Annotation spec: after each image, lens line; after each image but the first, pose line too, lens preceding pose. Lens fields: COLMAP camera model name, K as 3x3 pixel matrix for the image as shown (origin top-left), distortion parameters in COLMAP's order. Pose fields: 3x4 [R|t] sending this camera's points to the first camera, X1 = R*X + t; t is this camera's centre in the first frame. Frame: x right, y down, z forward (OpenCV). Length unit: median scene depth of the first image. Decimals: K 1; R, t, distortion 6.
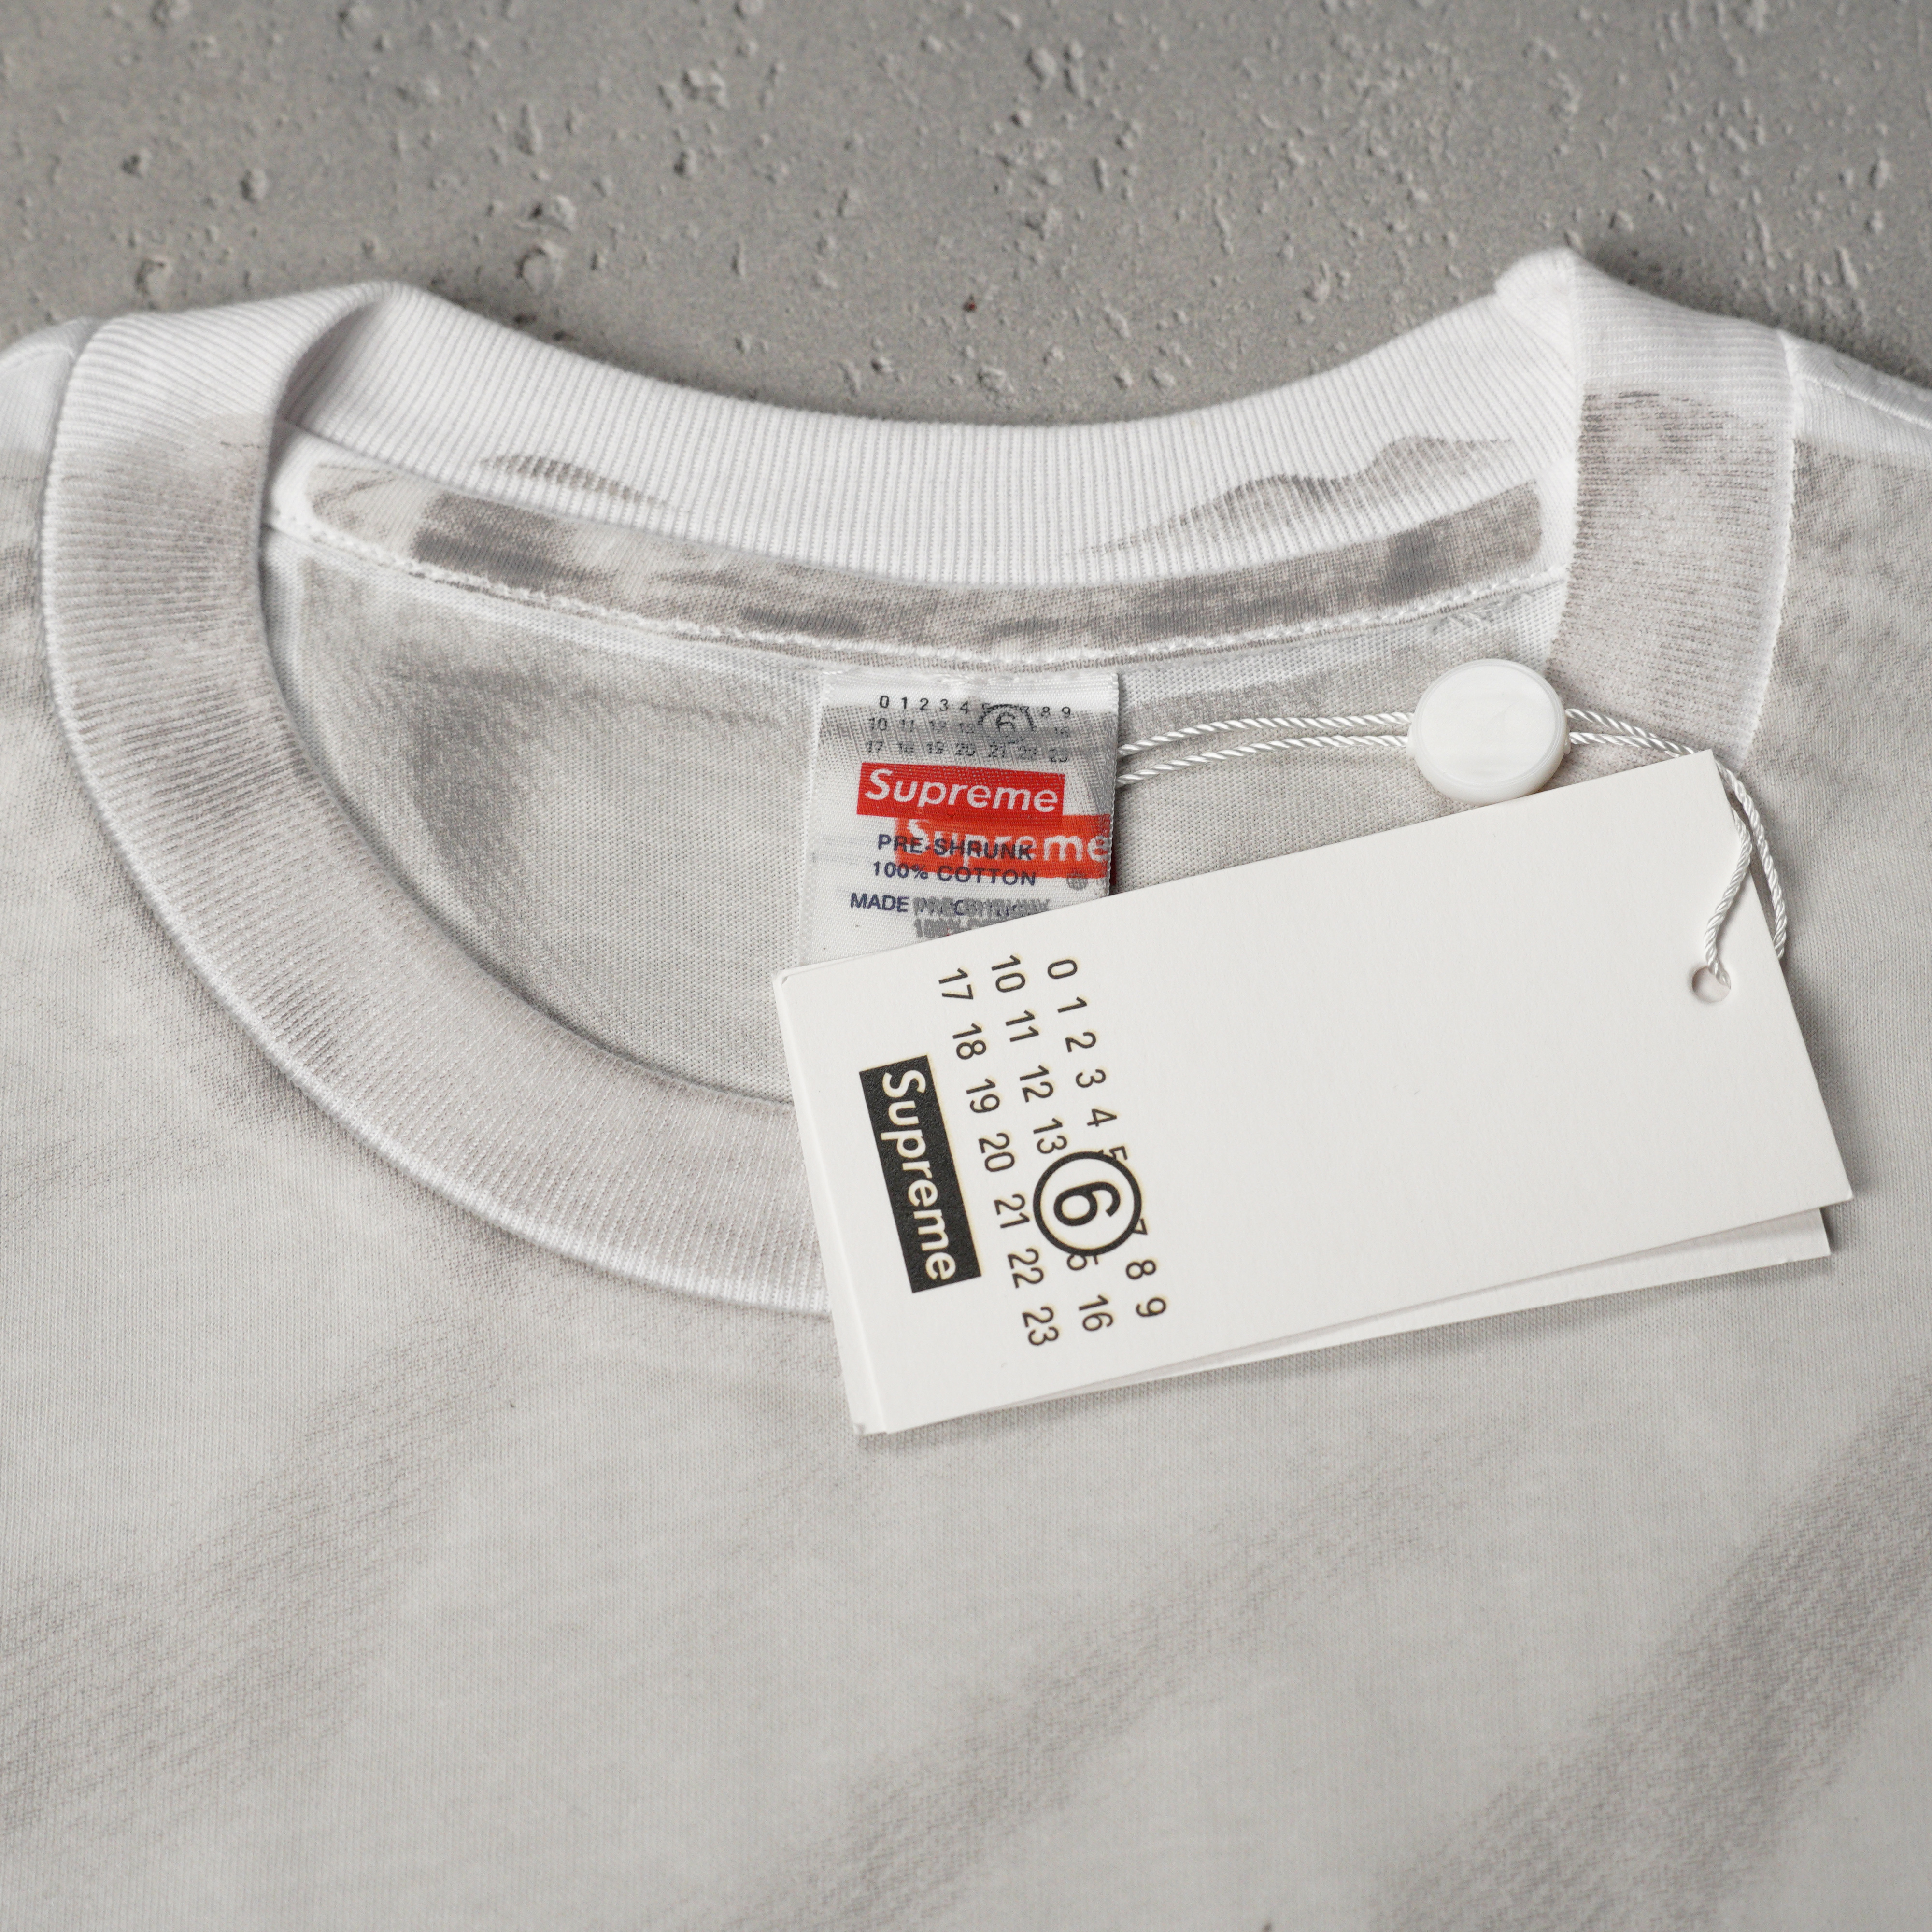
lens RADIAL K [[3710.5, 0, 966.0], [0, 3710.5, 966.0], [0, 0, 1]] dist [-0.058719, 0.117556]
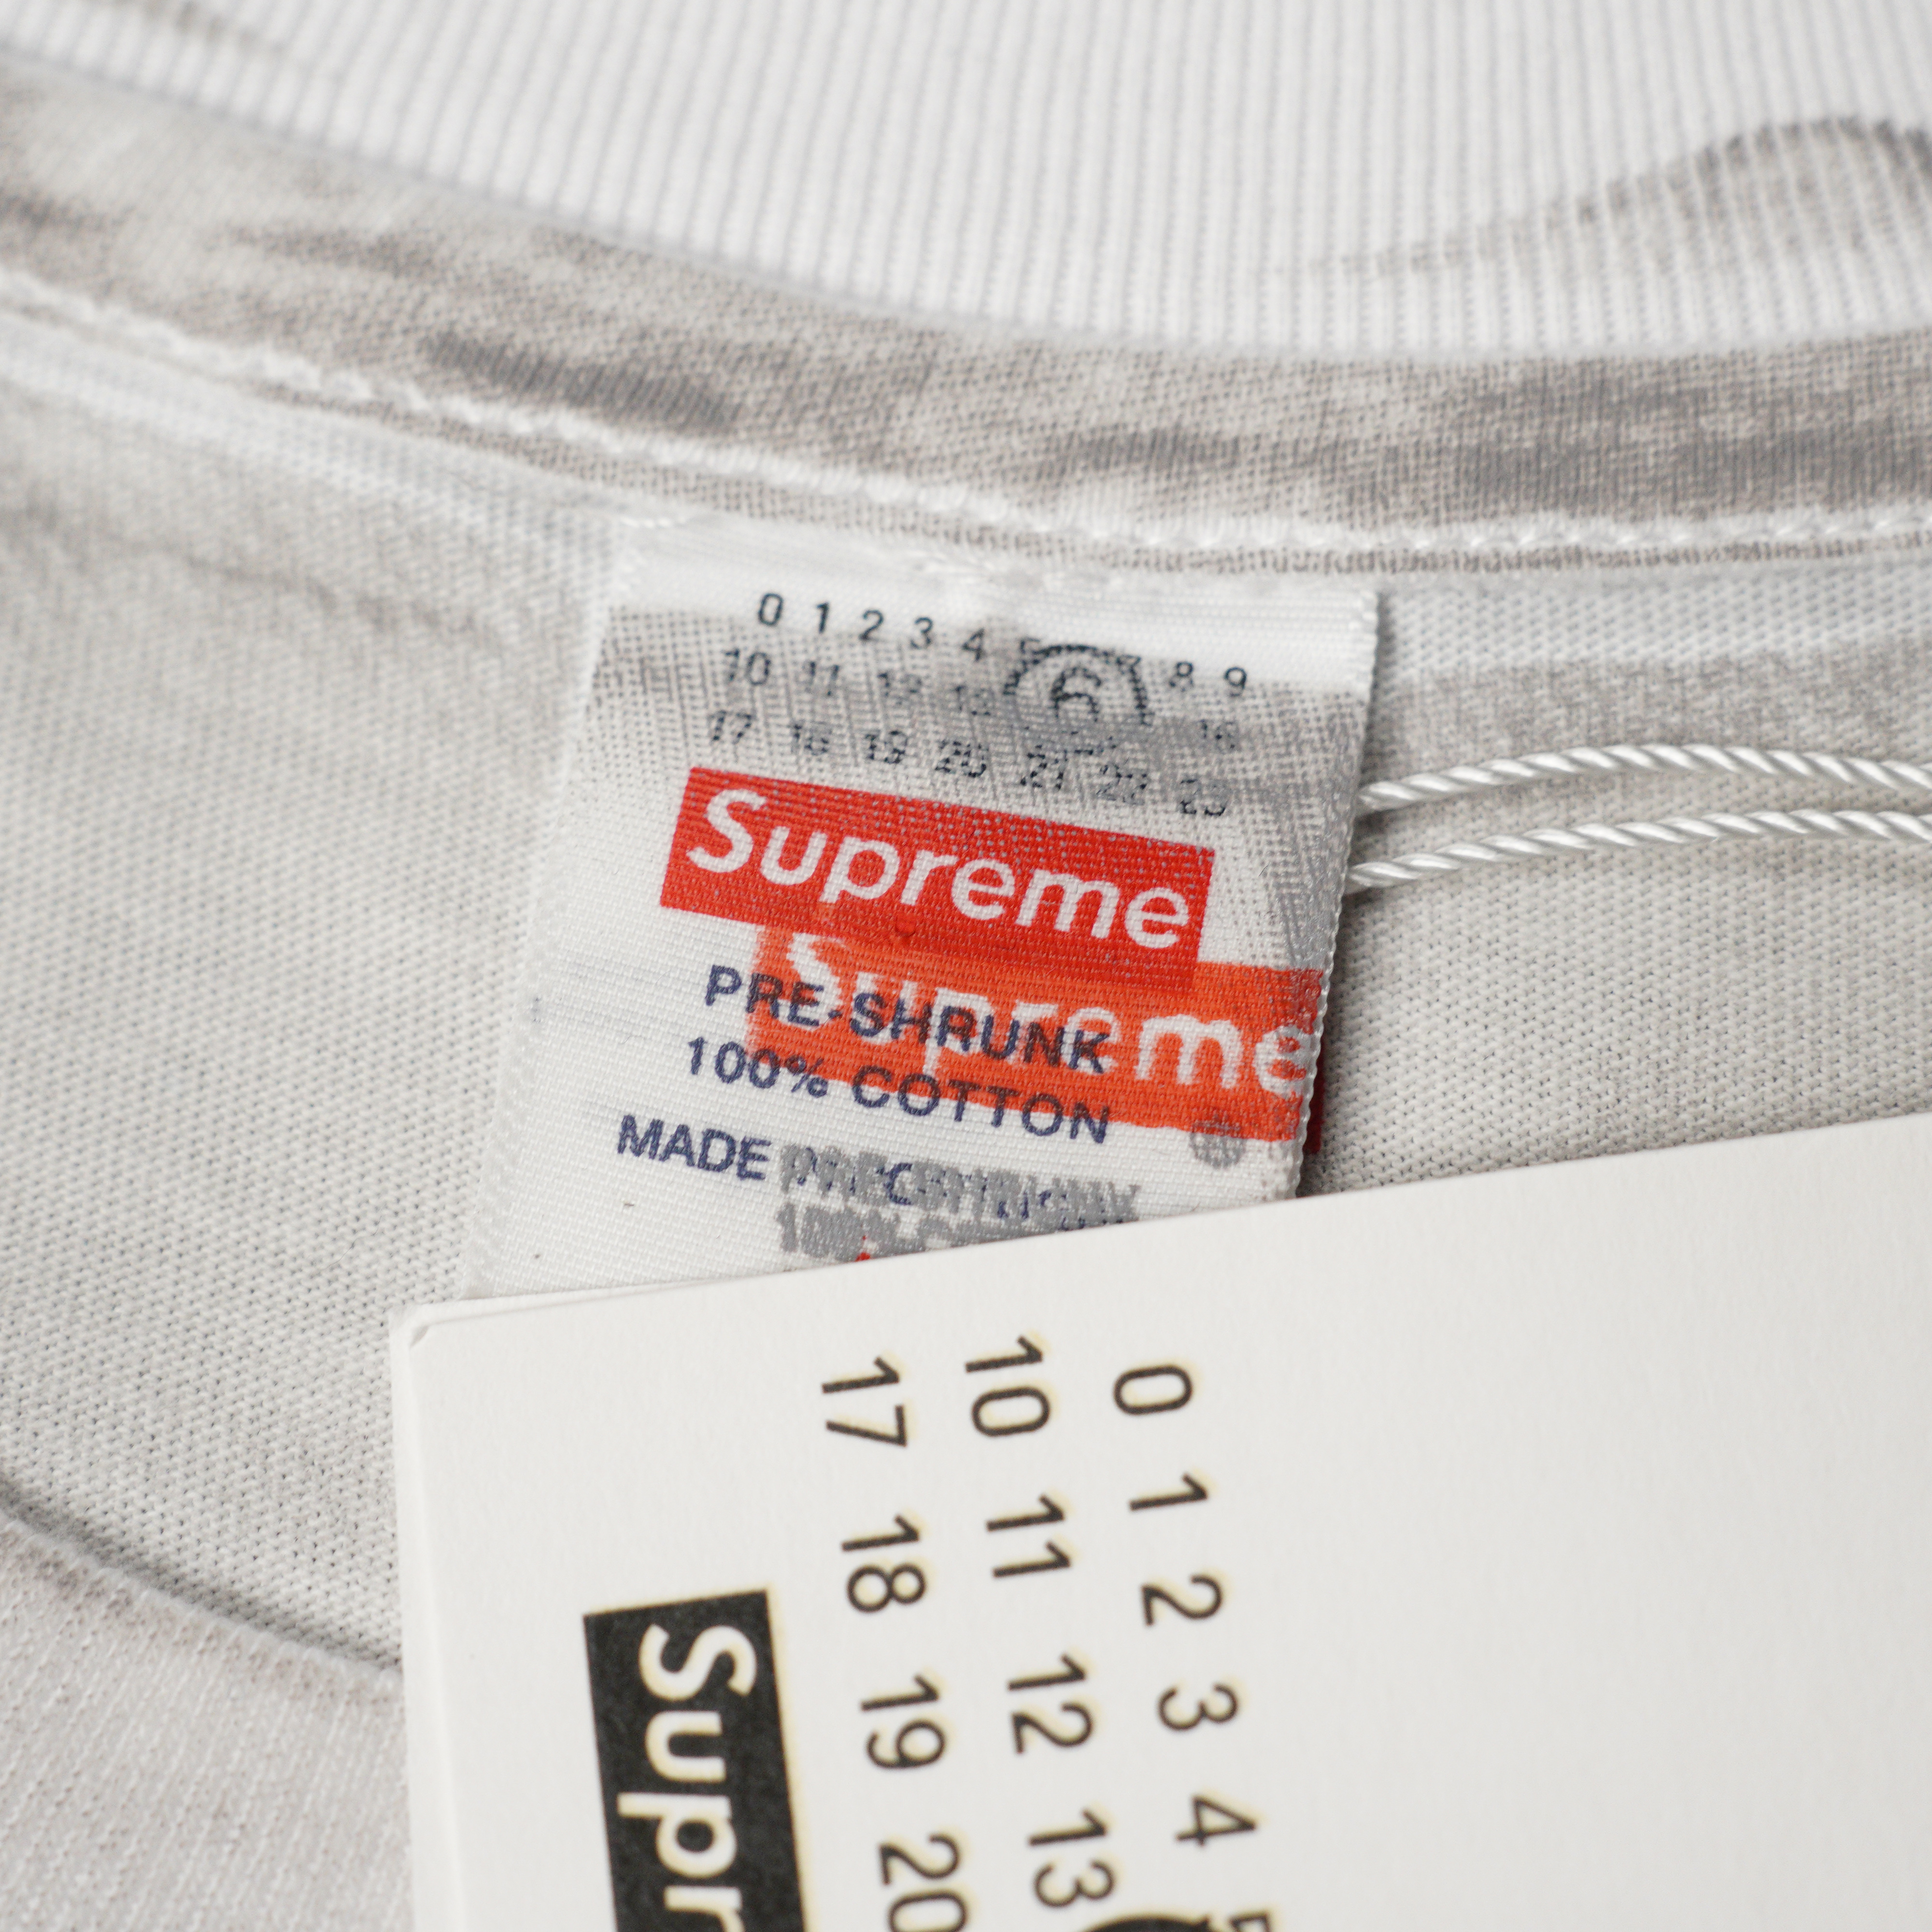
lens RADIAL K [[3710.5, 0, 966.0], [0, 3710.5, 966.0], [0, 0, 1]] dist [-0.058719, 0.117556]
pose [[0.994471, 0.098379, -0.036728, 0.016327], [-0.095149, 0.992143, 0.081236, -0.068086], [0.044431, -0.077292, 0.996018, 0.615367]]
